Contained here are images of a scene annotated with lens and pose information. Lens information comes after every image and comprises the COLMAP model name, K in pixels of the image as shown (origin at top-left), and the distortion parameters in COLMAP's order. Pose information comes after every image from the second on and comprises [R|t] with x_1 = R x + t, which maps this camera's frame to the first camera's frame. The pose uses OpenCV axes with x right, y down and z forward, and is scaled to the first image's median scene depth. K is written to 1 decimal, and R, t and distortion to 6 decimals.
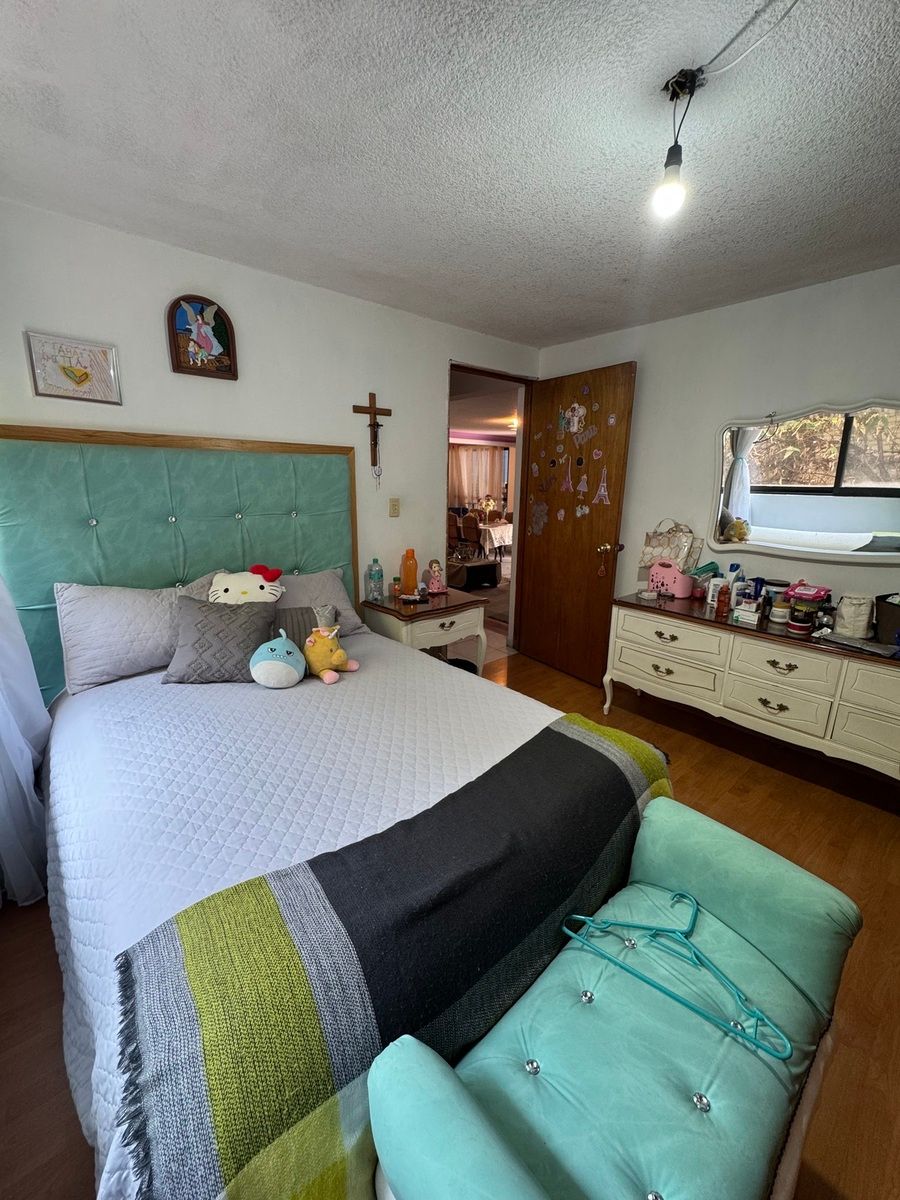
lens RADIAL K [[476.1, 0, 448.1], [0, 476.1, 598.7], [0, 0, 1]] dist [-0.004673, 0.000053]
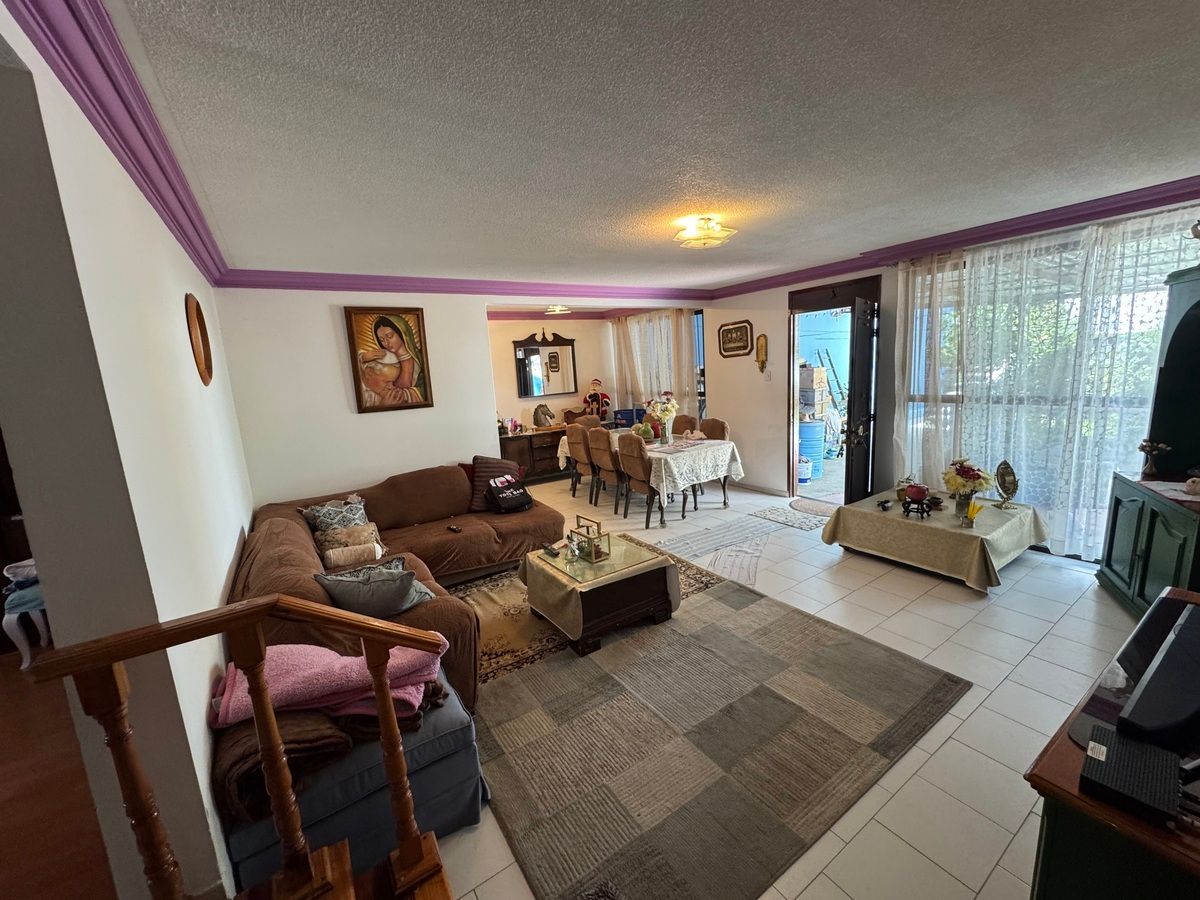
lens RADIAL K [[476.1, 0, 600.1], [0, 476.1, 452.2], [0, 0, 1]] dist [-0.004673, 0.000053]
pose [[0.988678, -0.049568, -0.141630, 0.078192], [0.039973, 0.996759, -0.069811, -0.104555], [0.144631, 0.063359, 0.987455, 0.412381]]
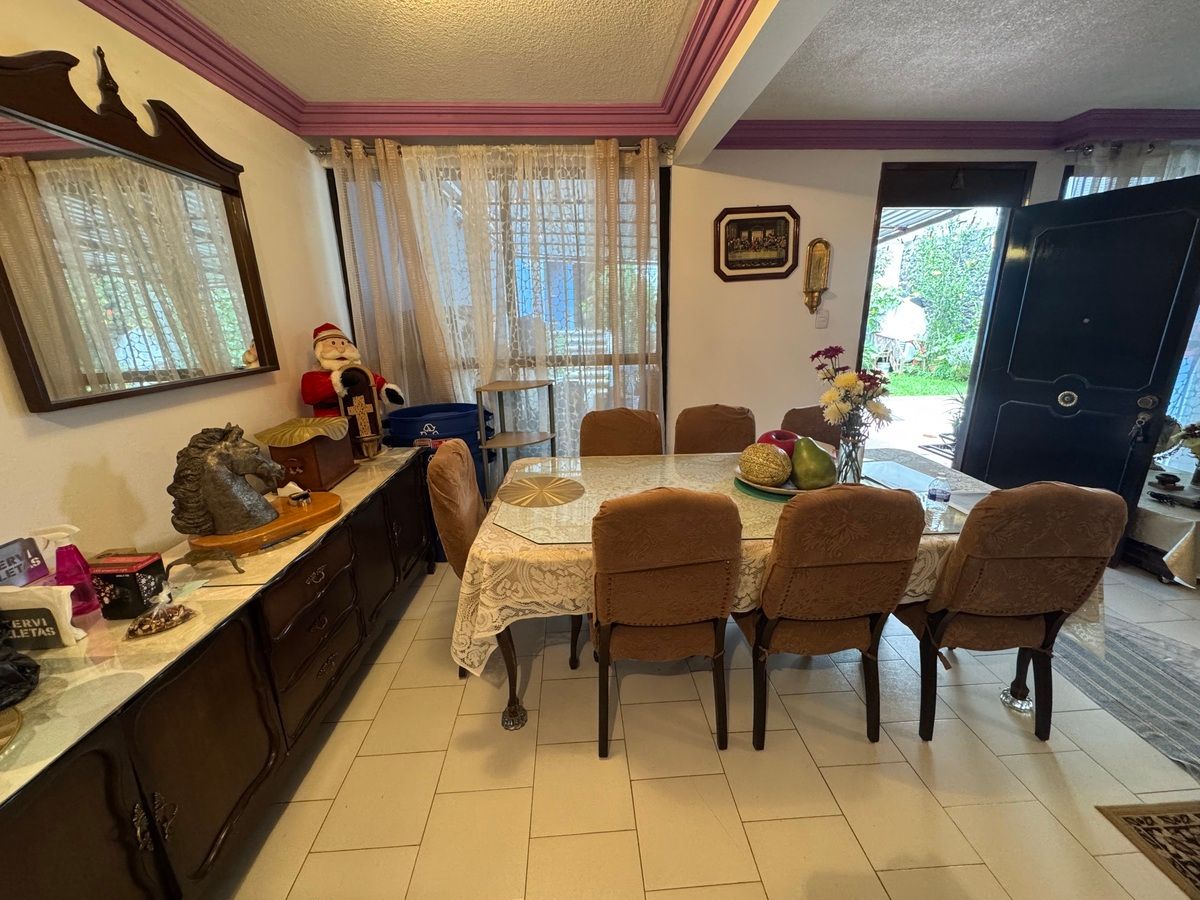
lens RADIAL K [[476.1, 0, 600.3], [0, 476.1, 449.1], [0, 0, 1]] dist [-0.004673, 0.000053]
pose [[0.612274, -0.239002, 0.753657, -0.134996], [0.217777, 0.967324, 0.129837, -0.210374], [-0.760061, 0.084634, 0.644316, 0.885047]]
